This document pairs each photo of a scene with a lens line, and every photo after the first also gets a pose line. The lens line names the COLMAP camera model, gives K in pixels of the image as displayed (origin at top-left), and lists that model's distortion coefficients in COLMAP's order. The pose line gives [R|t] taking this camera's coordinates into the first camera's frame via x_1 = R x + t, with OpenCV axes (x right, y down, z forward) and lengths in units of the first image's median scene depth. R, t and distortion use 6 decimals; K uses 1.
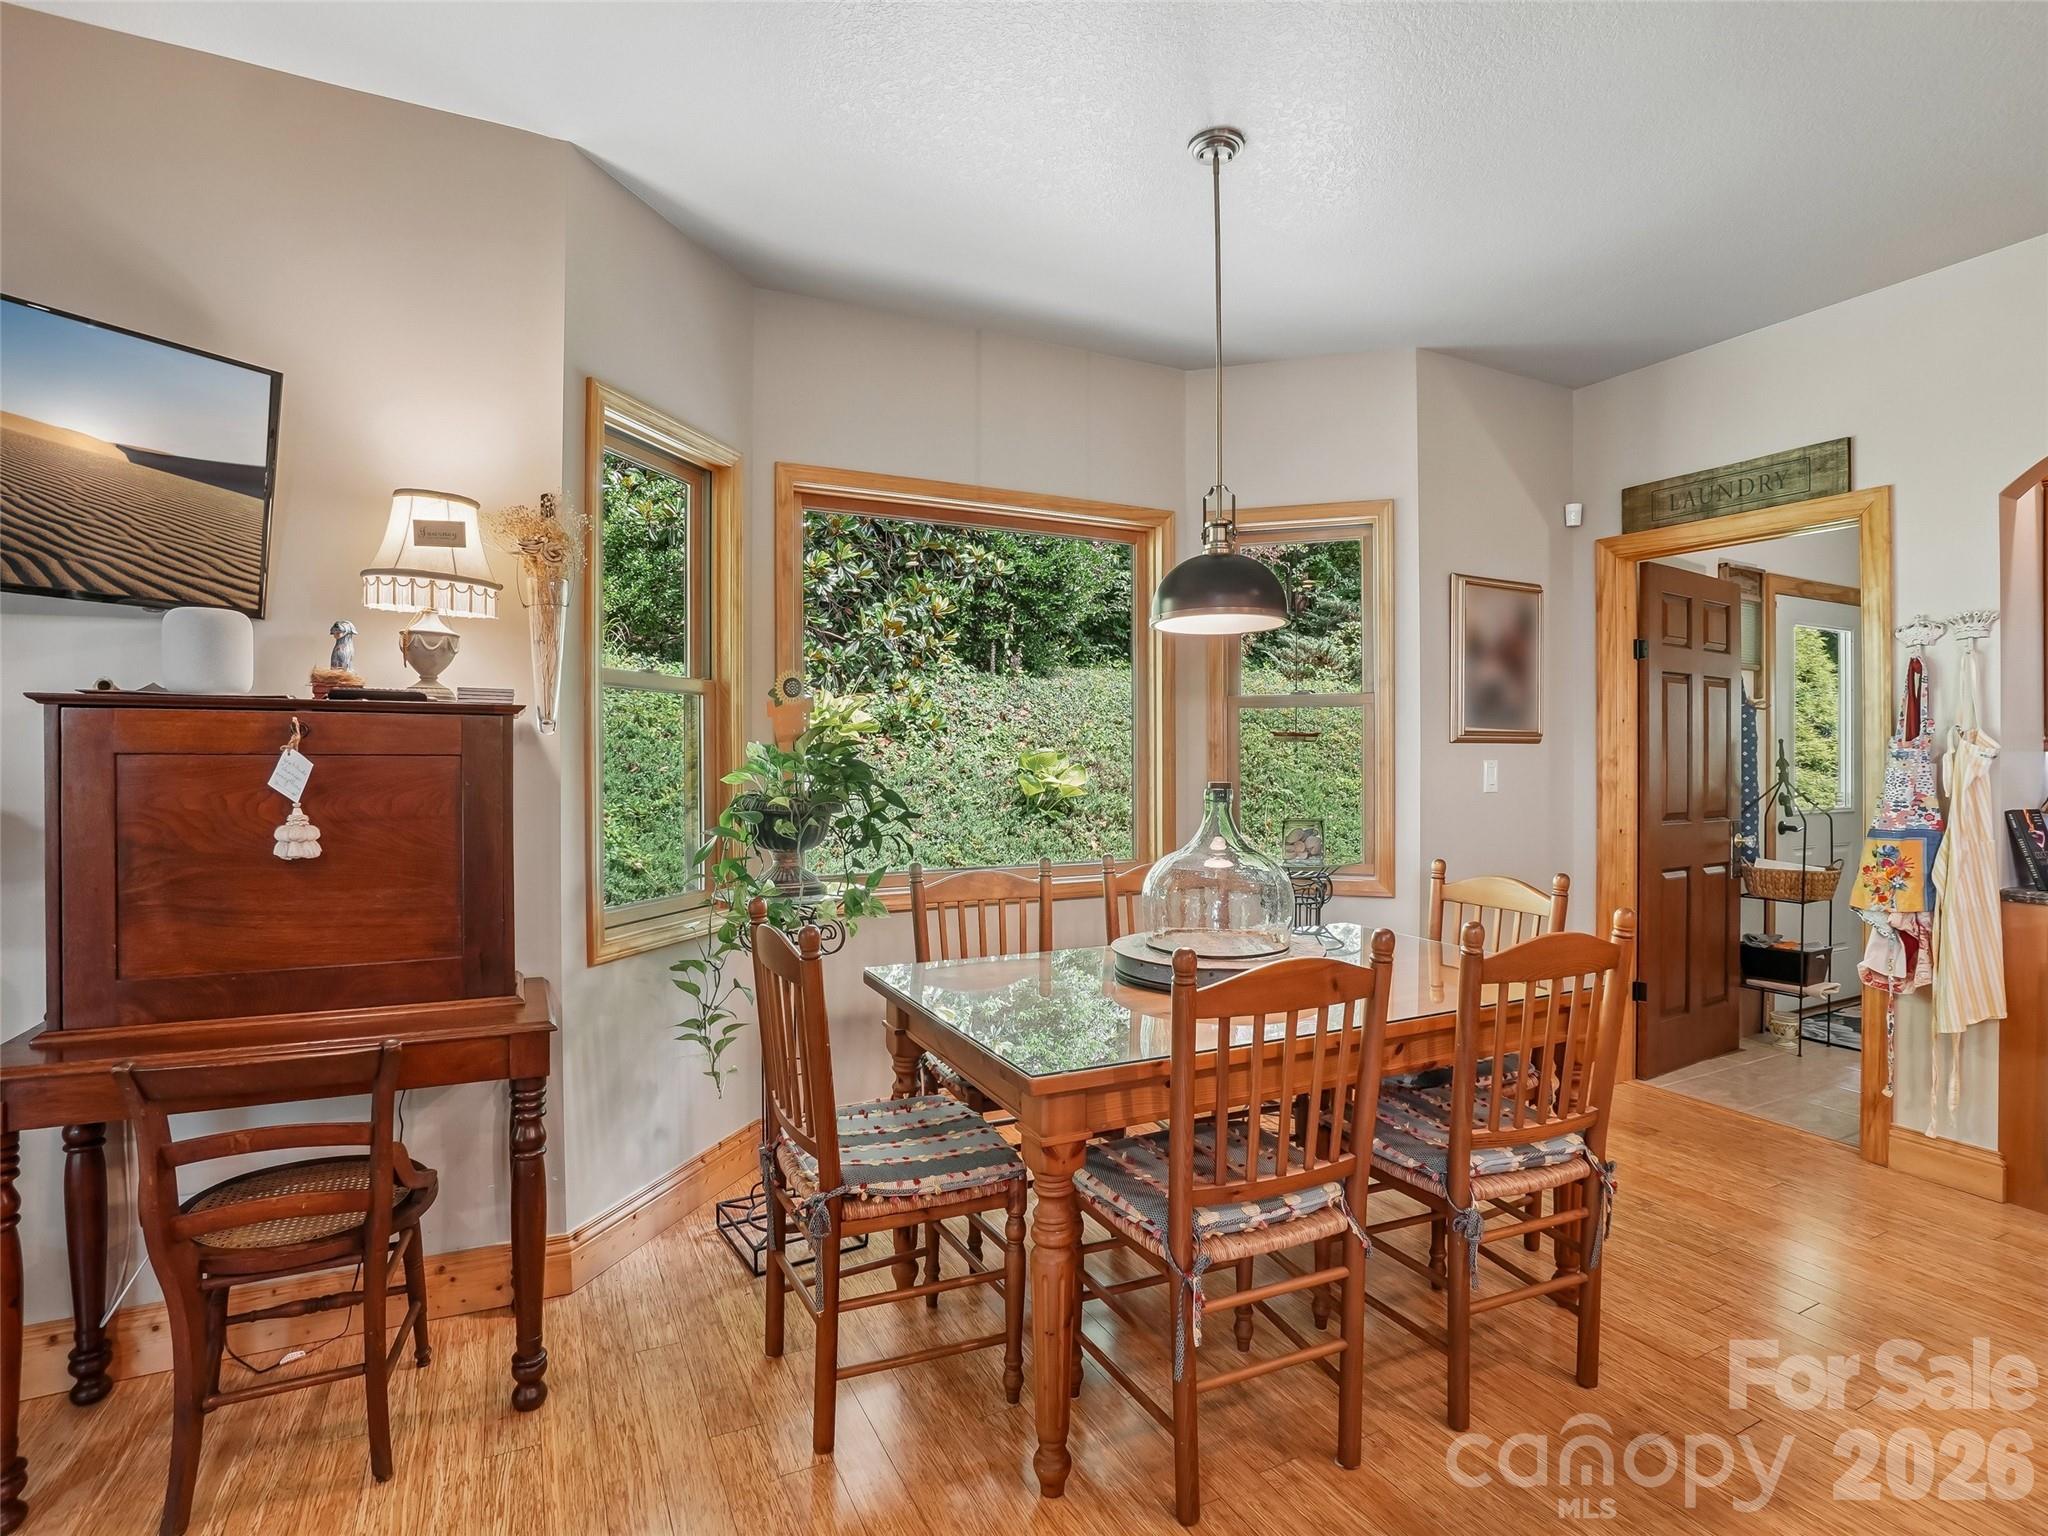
lens RADIAL K [[1017.8, 0, 986.1], [0, 1017.8, 770.9], [0, 0, 1]] dist [-0.080722, 0.025160]
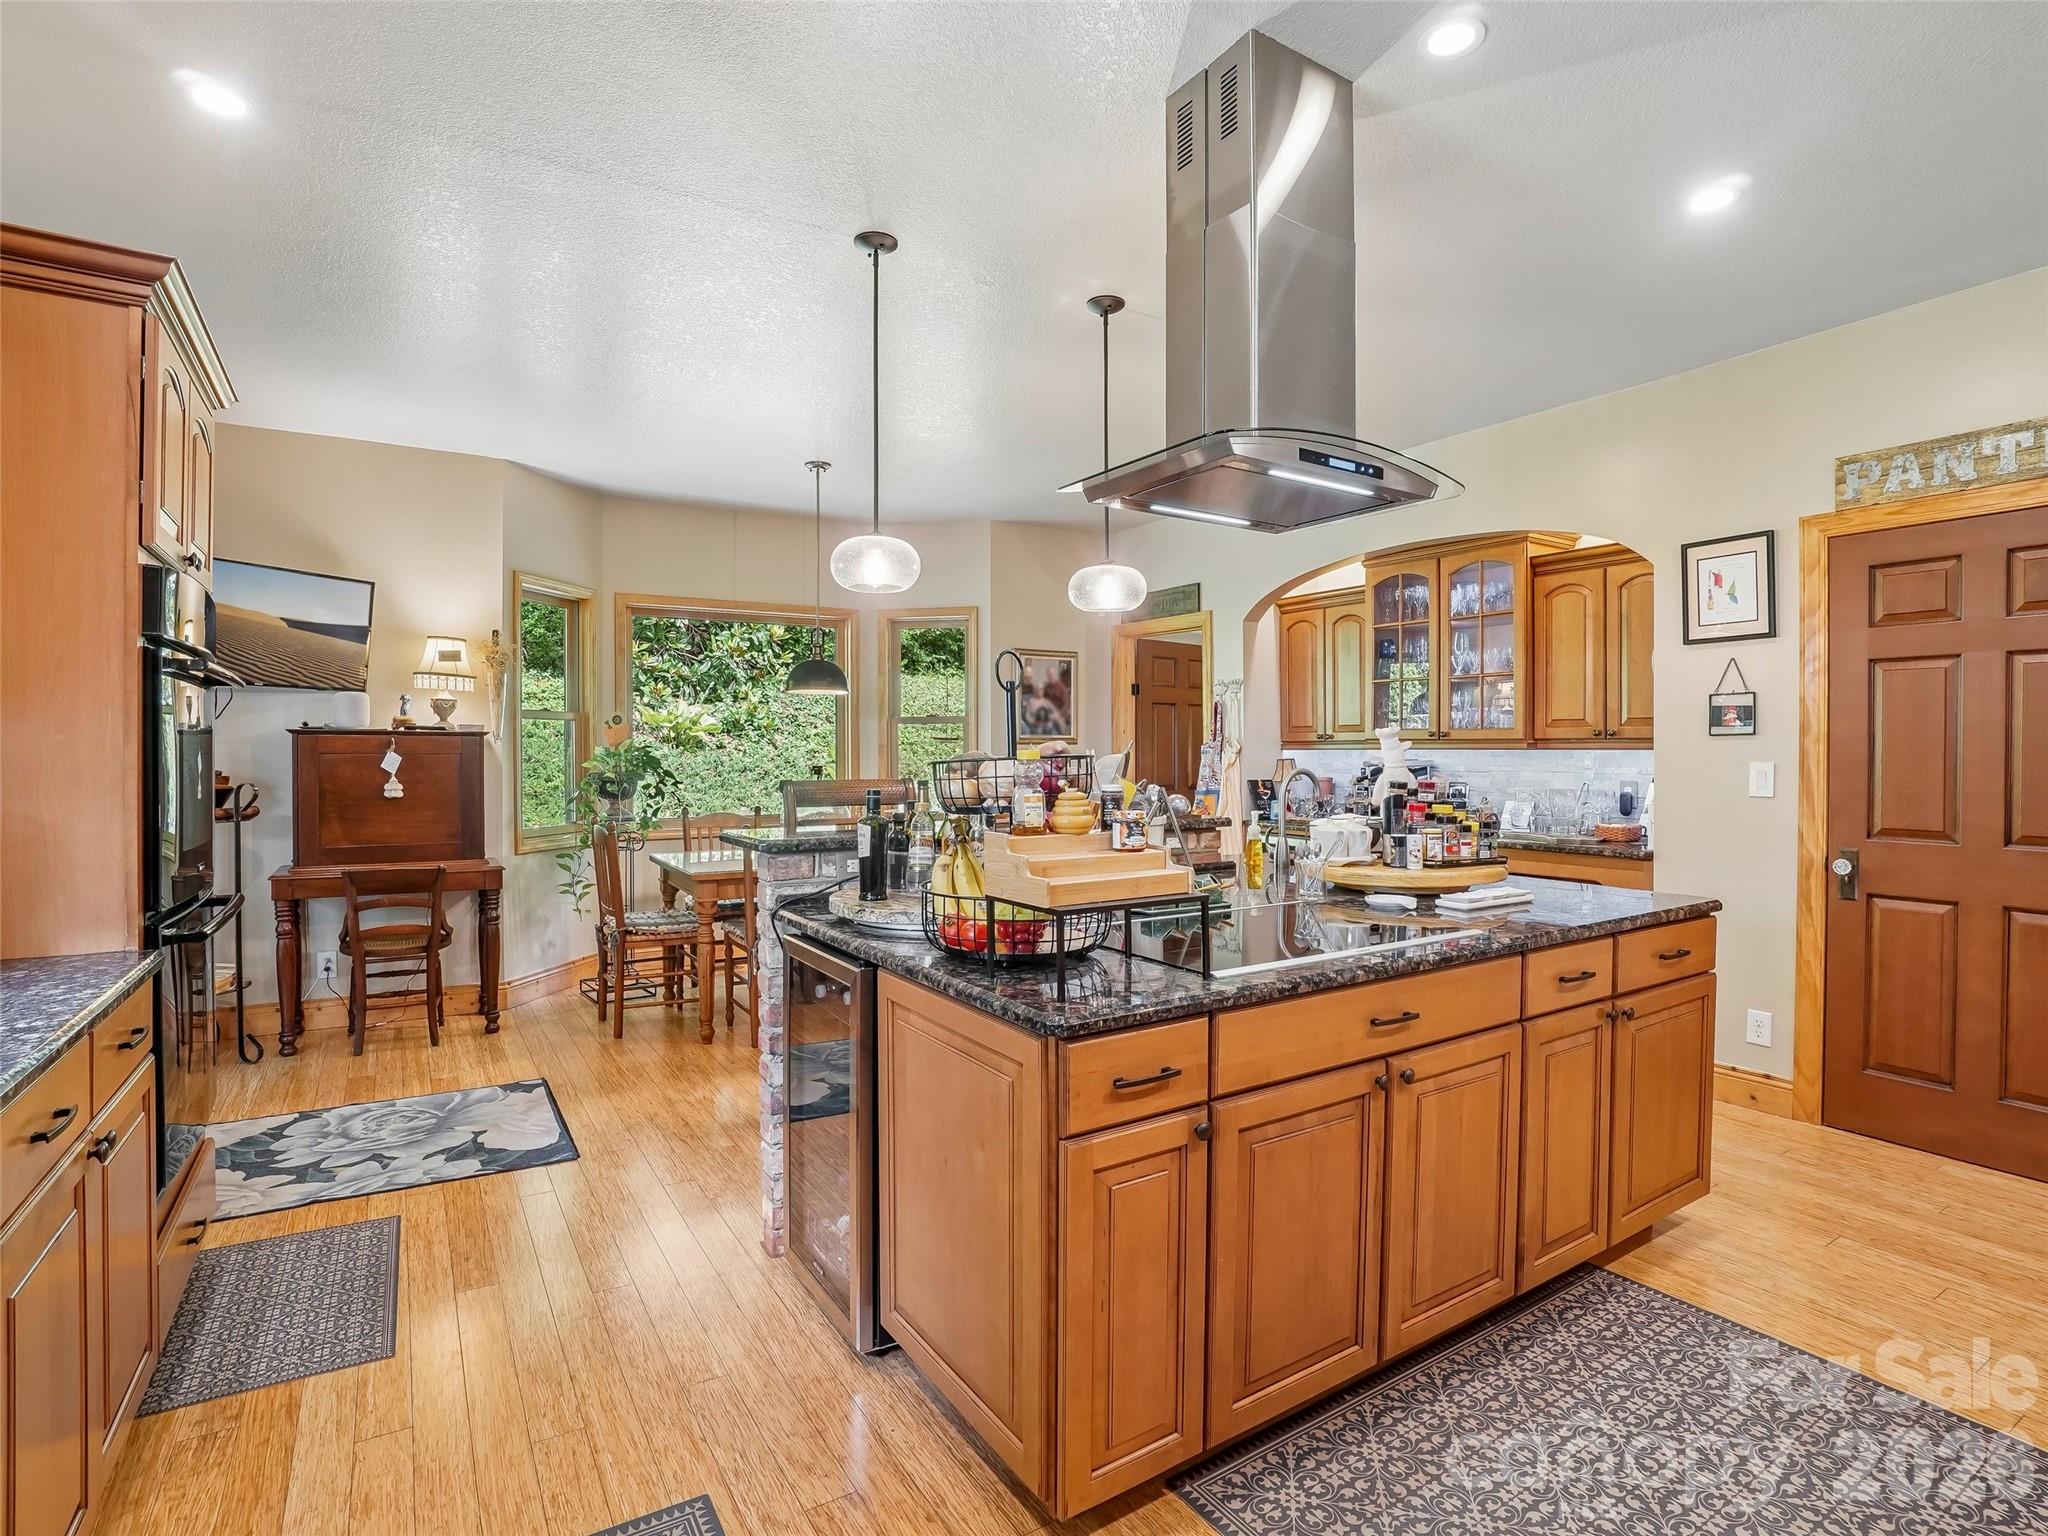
lens RADIAL K [[1054.7, 0, 1024.0], [0, 1054.7, 768.0], [0, 0, 1]] dist [-0.071263, 0.000000]
pose [[0.993714, -0.001157, 0.111945, 0.355799], [0.000516, 0.999983, 0.005758, 0.002671], [-0.111950, -0.005664, 0.993698, -1.083479]]
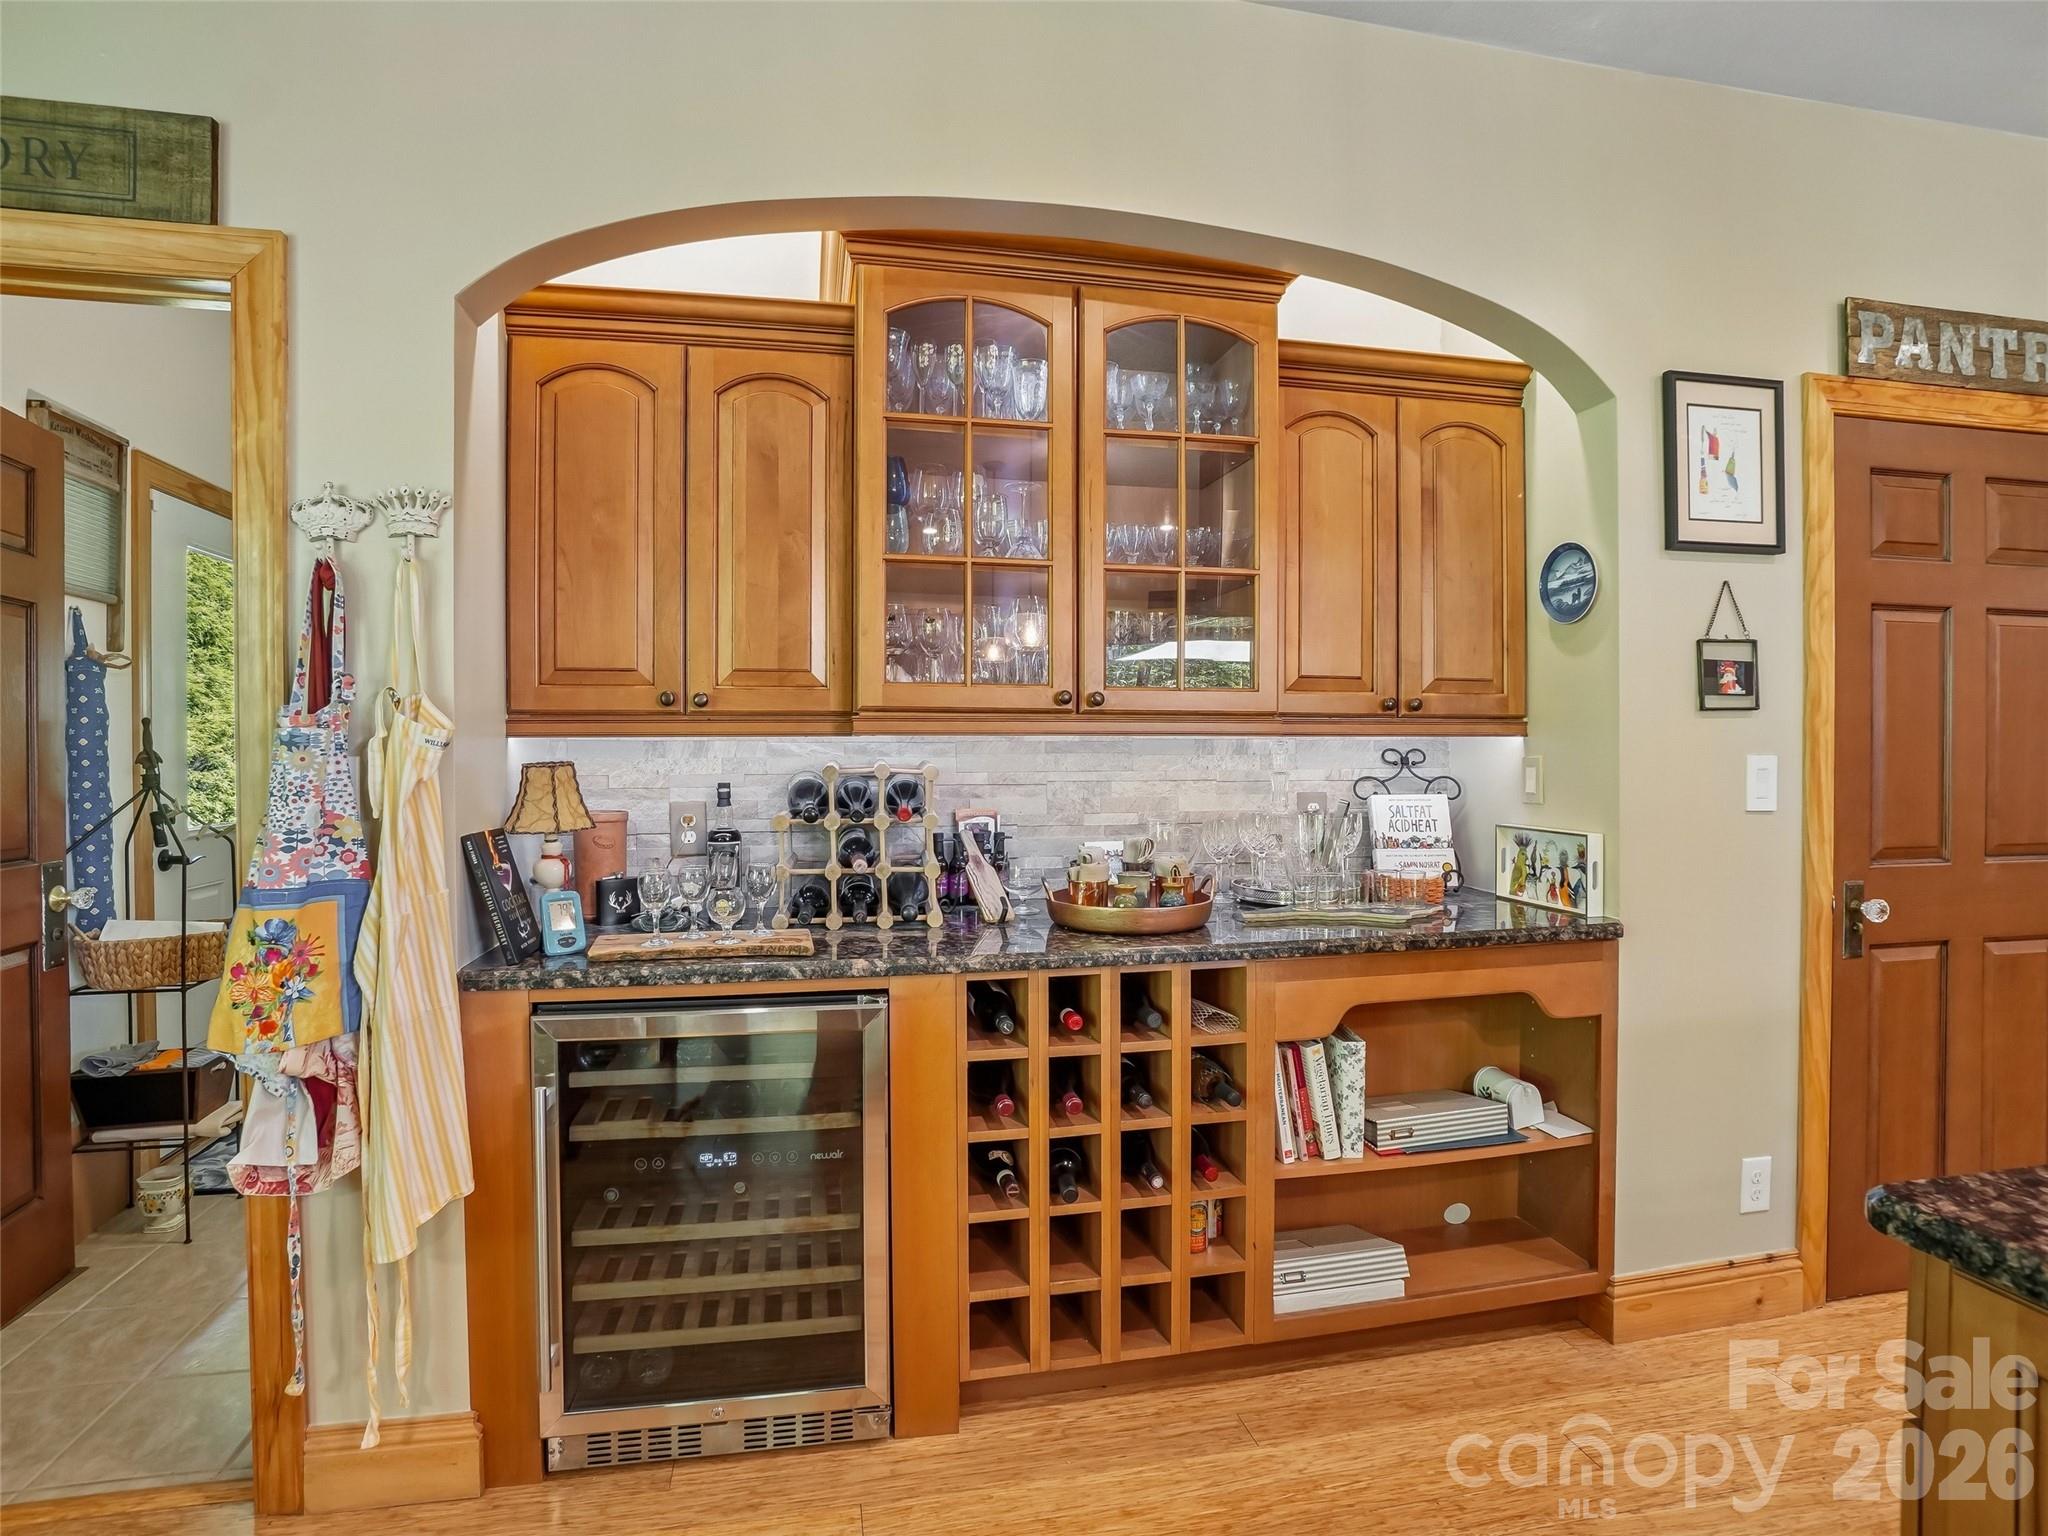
lens RADIAL K [[985.7, 0, 967.8], [0, 985.7, 757.2], [0, 0, 1]] dist [-0.024669, 0.000697]
pose [[0.256548, -0.003436, 0.966525, 0.541767], [0.012600, 0.999921, 0.000210, -0.003069], [-0.966449, 0.012124, 0.256571, 0.524507]]
